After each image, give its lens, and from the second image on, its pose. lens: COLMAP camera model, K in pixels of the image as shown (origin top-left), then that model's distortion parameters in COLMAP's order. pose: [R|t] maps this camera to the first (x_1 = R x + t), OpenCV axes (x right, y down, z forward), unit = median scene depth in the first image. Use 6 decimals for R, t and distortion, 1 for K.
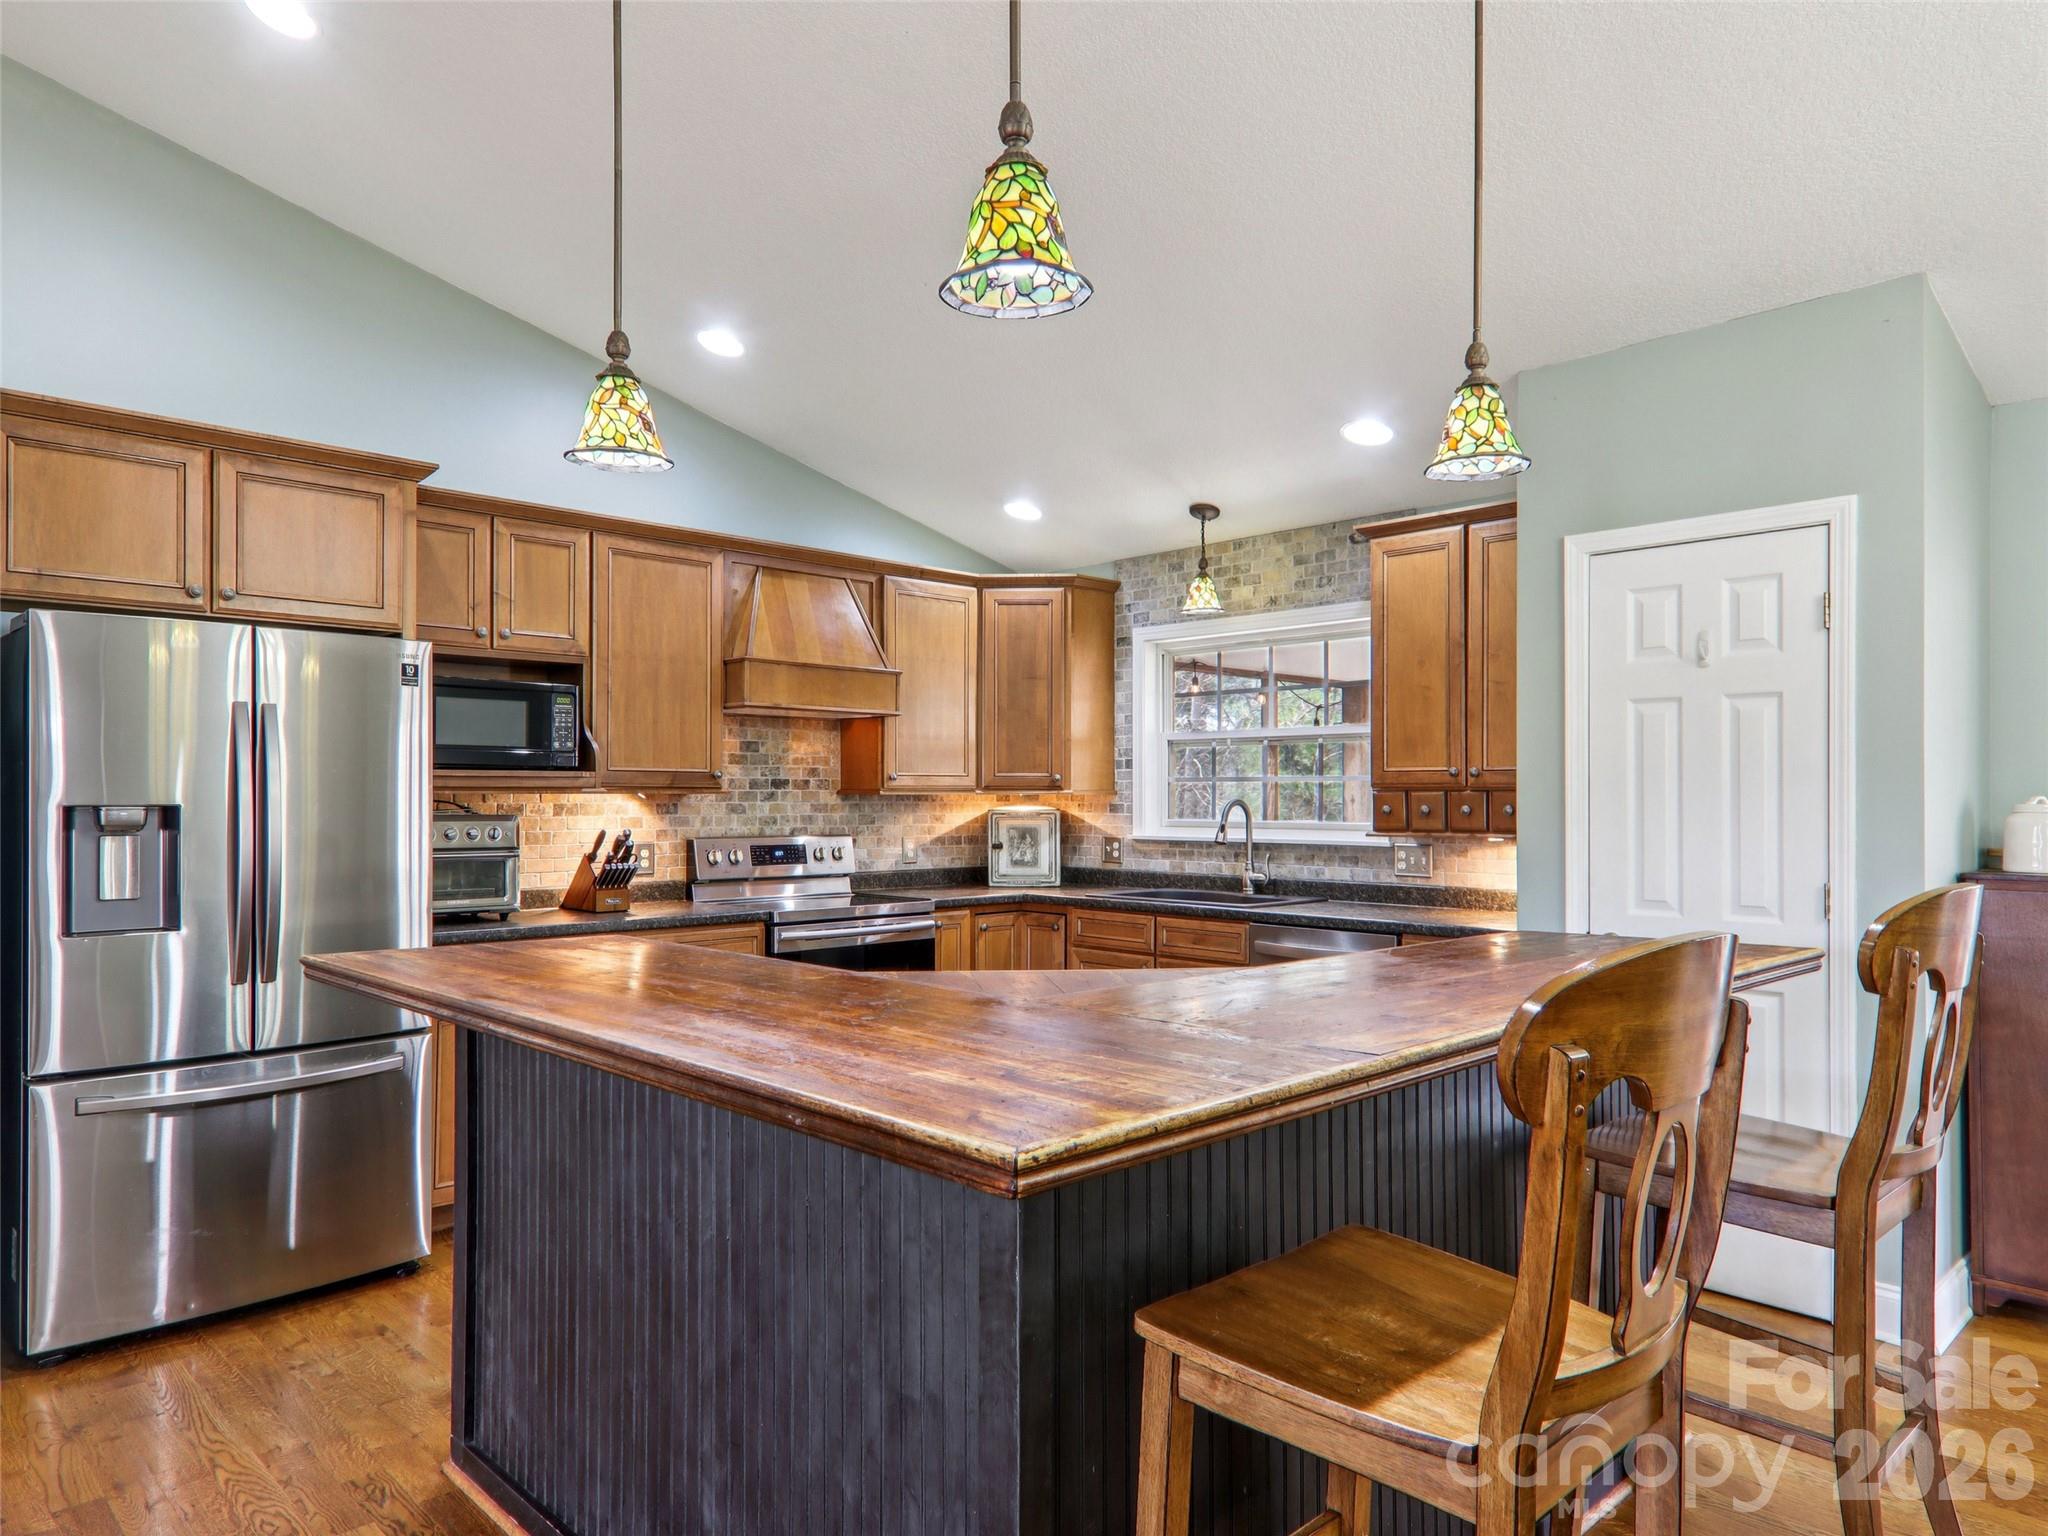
lens RADIAL K [[1321.9, 0, 1023.3], [0, 1321.9, 795.3], [0, 0, 1]] dist [0.024782, -0.002993]
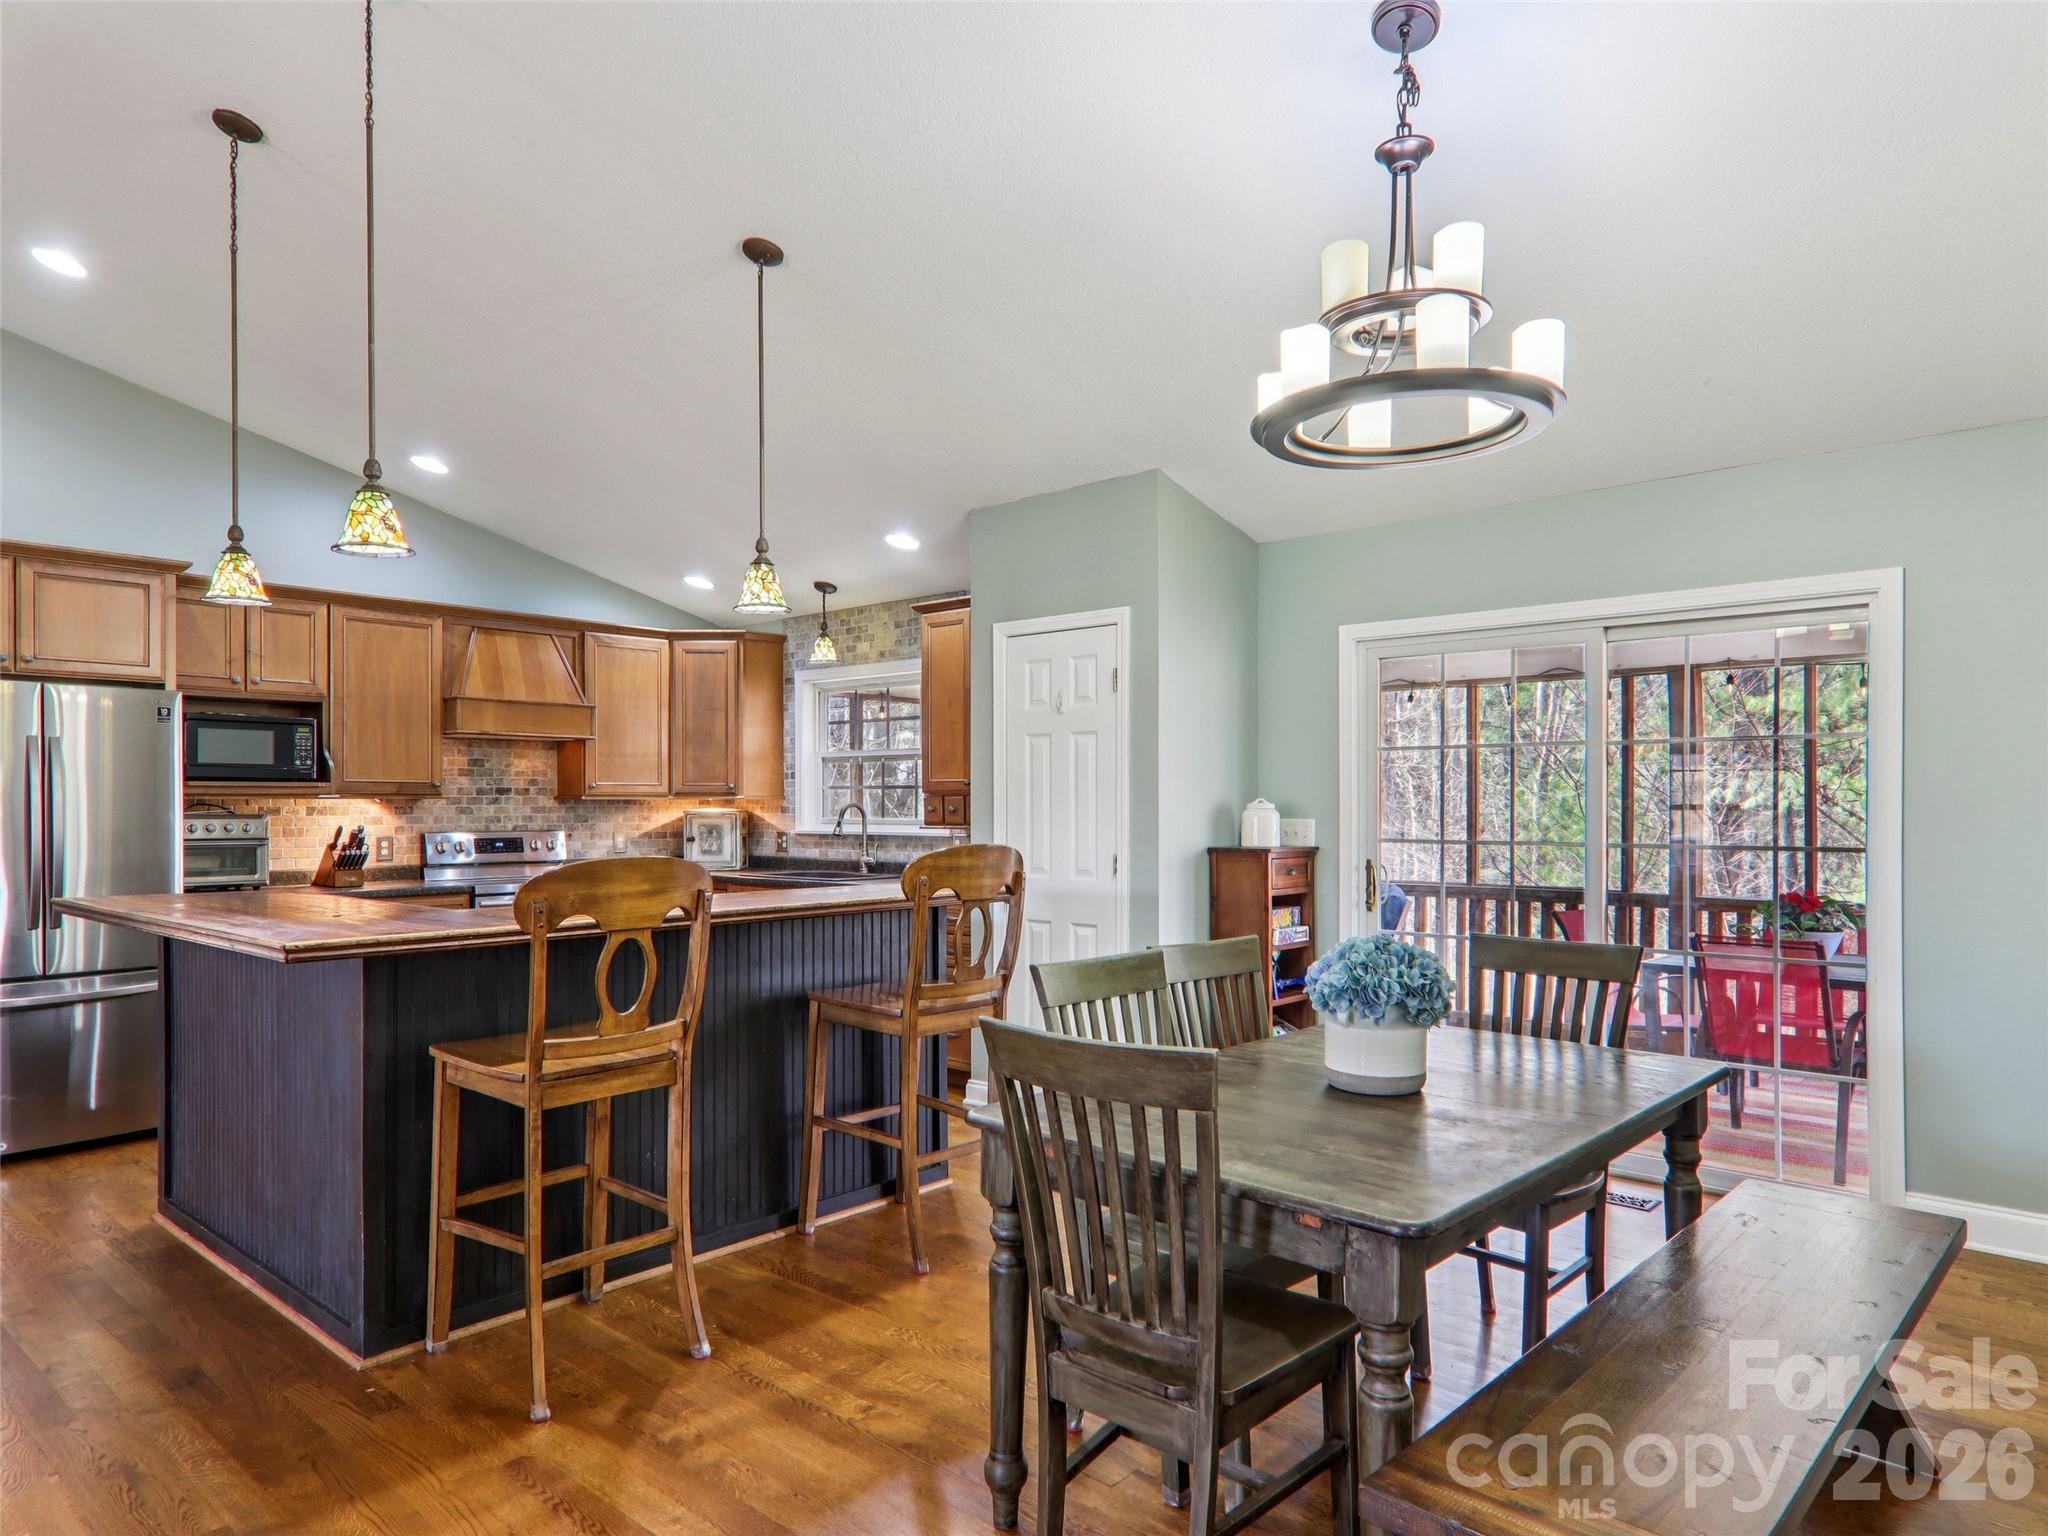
lens RADIAL K [[1276.0, 0, 1031.3], [0, 1276.0, 812.7], [0, 0, 1]] dist [0.033726, -0.022290]
pose [[0.997305, -0.002451, 0.073327, 0.270504], [0.001828, 0.999962, 0.008555, 0.002969], [-0.073345, -0.008398, 0.997271, -0.332461]]
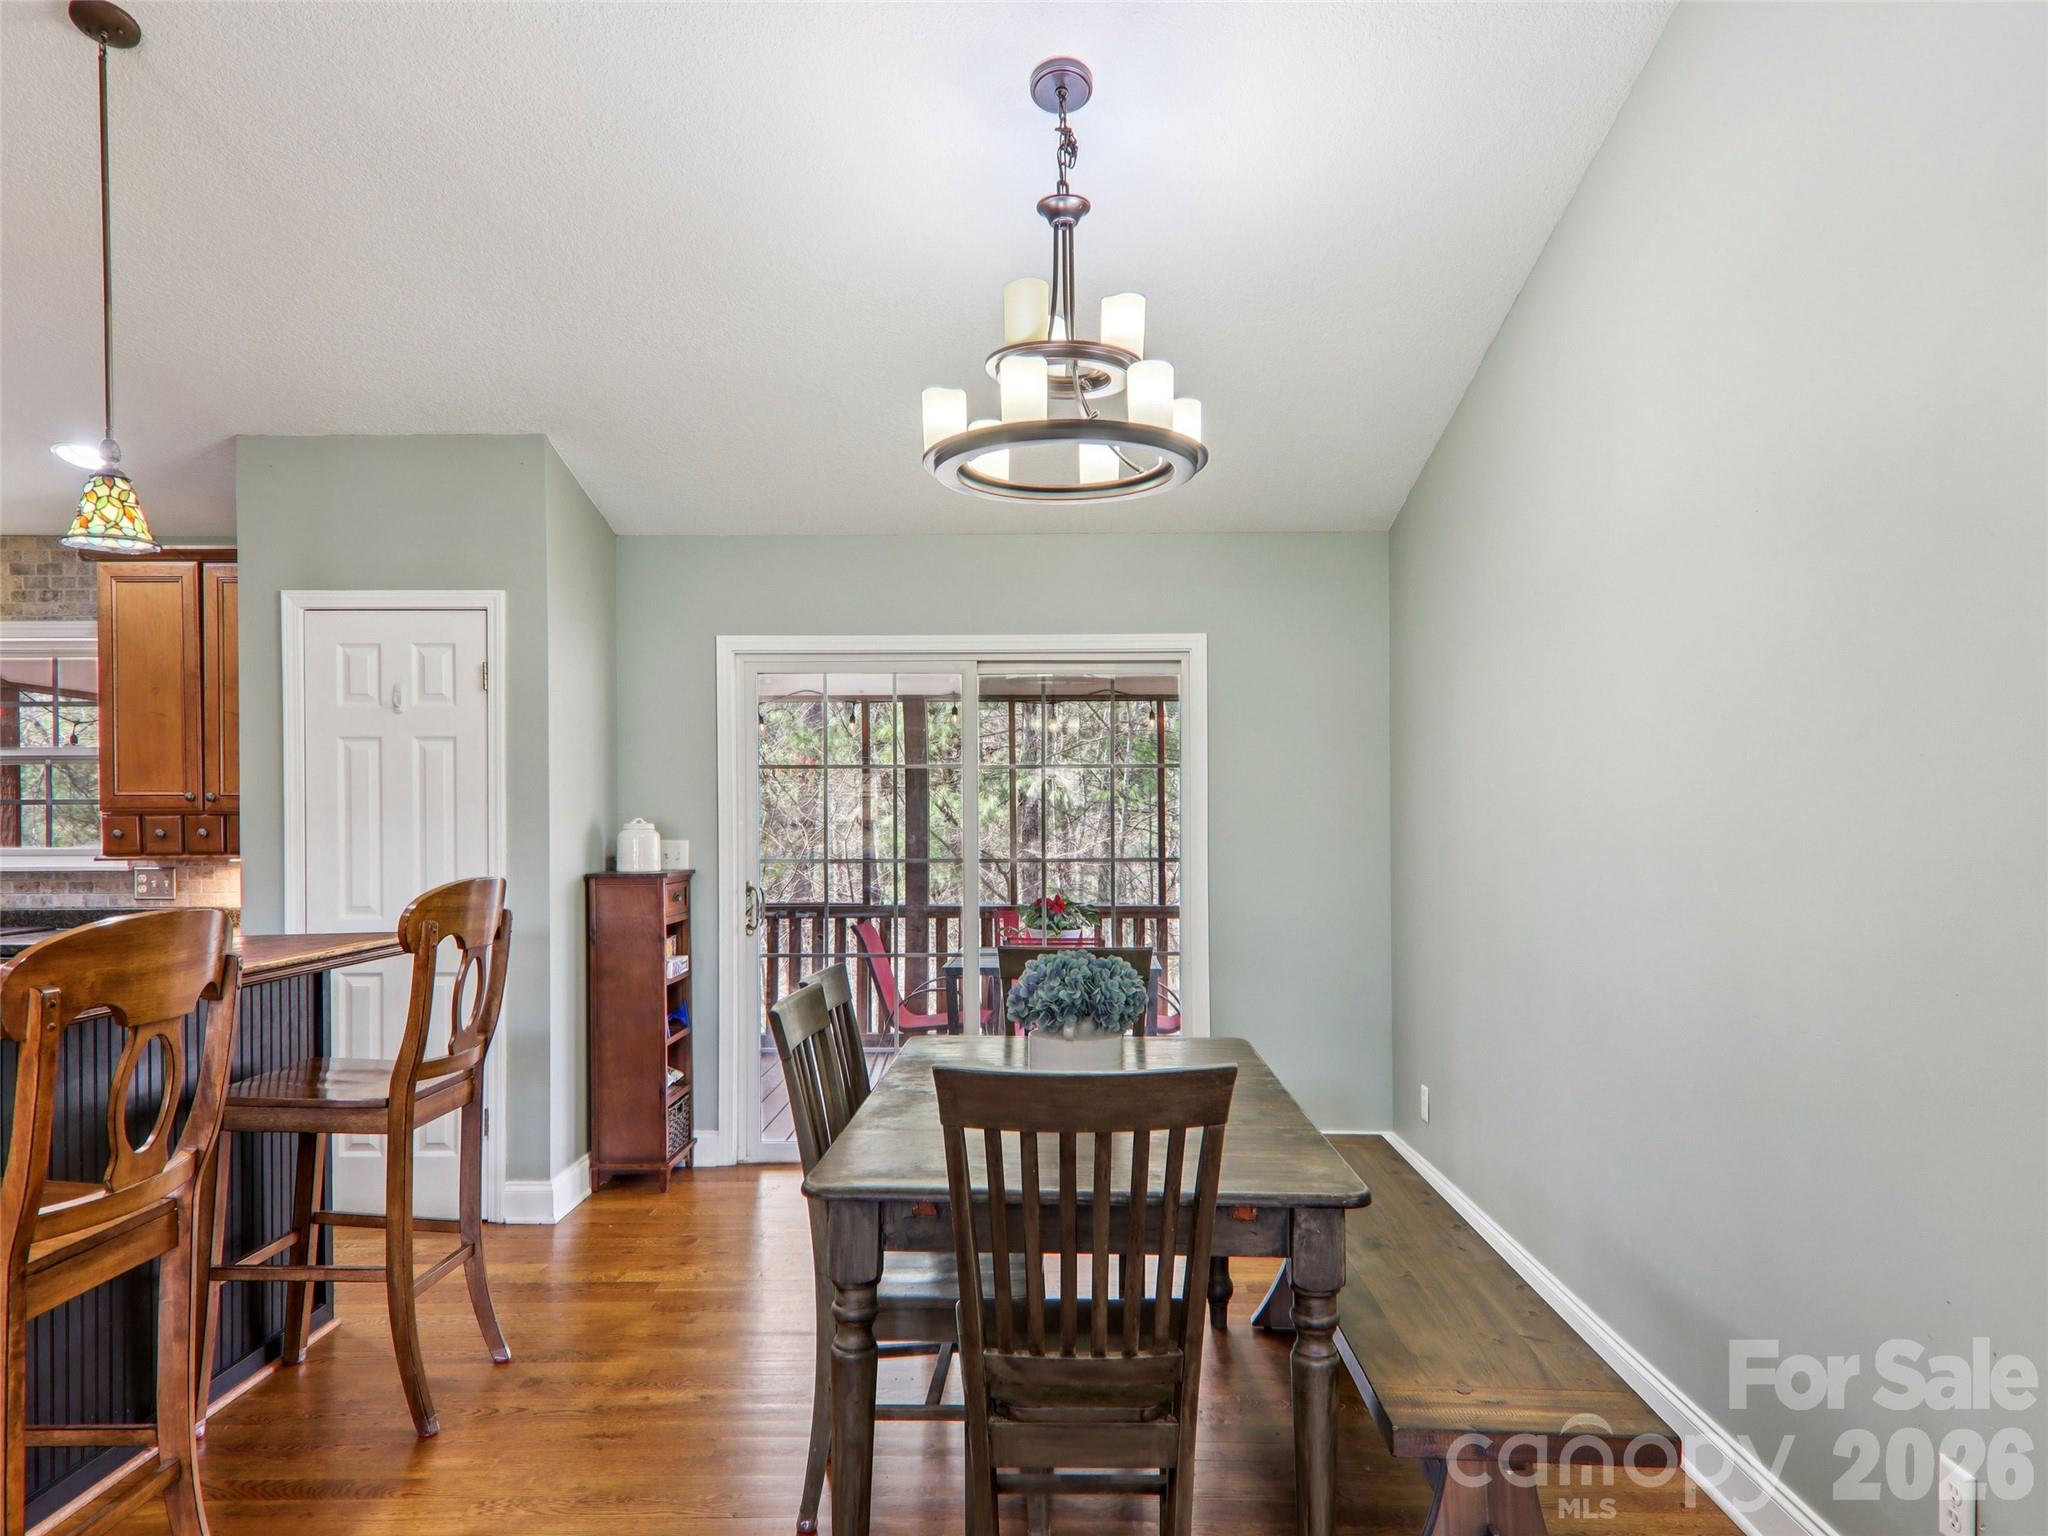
lens RADIAL K [[1352.9, 0, 1030.9], [0, 1352.9, 821.0], [0, 0, 1]] dist [0.028702, -0.005076]
pose [[0.702484, -0.005264, 0.711680, 0.021192], [0.003586, 0.999986, 0.003857, -0.000181], [-0.711690, -0.000157, 0.702494, -0.213880]]
